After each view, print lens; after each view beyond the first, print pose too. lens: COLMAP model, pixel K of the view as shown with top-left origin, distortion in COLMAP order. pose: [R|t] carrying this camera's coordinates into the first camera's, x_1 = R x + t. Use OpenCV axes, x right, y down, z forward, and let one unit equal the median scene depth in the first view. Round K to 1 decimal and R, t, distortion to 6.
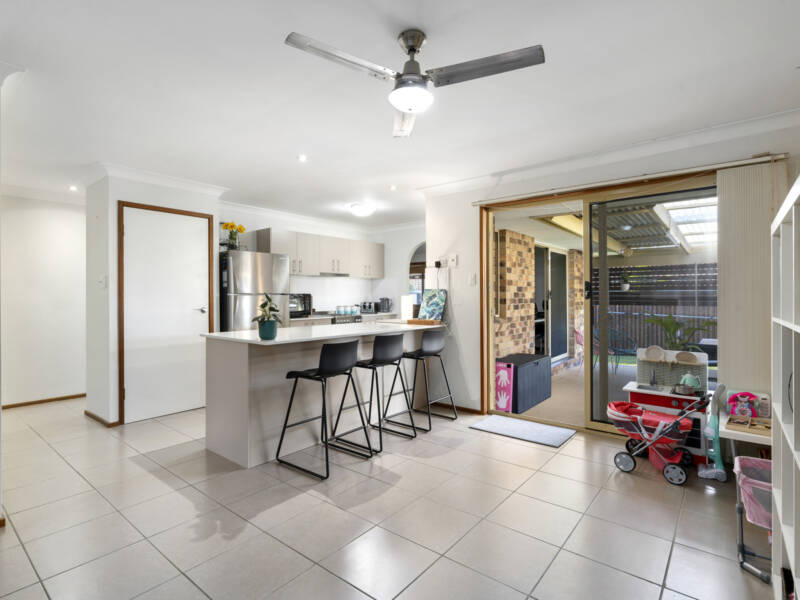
lens RADIAL K [[417.0, 0, 399.2], [0, 417.0, 297.4], [0, 0, 1]] dist [-0.007813, 0.000561]
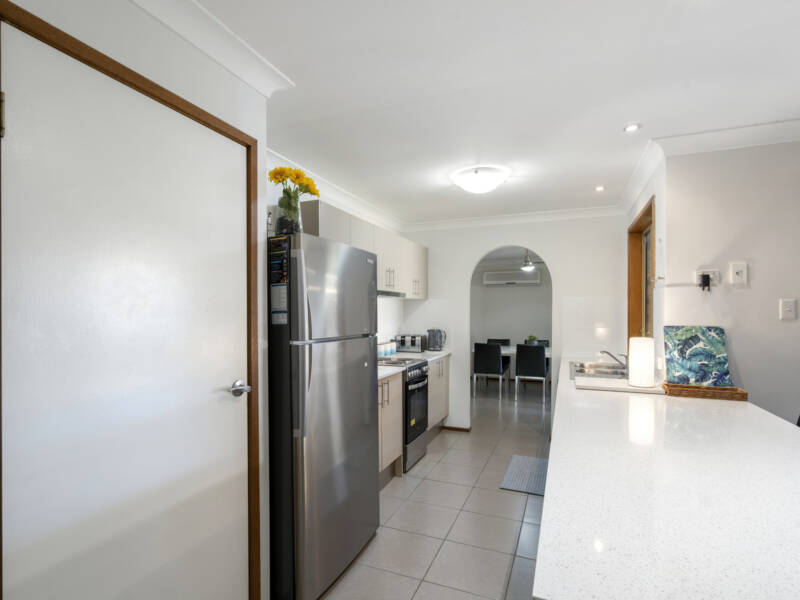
lens RADIAL K [[417.0, 0, 399.2], [0, 417.0, 307.8], [0, 0, 1]] dist [-0.007813, 0.000561]
pose [[0.957952, 0.004647, 0.286890, -0.430848], [-0.000847, 0.999910, -0.013369, -0.035760], [-0.286926, 0.012564, 0.957870, 0.590530]]
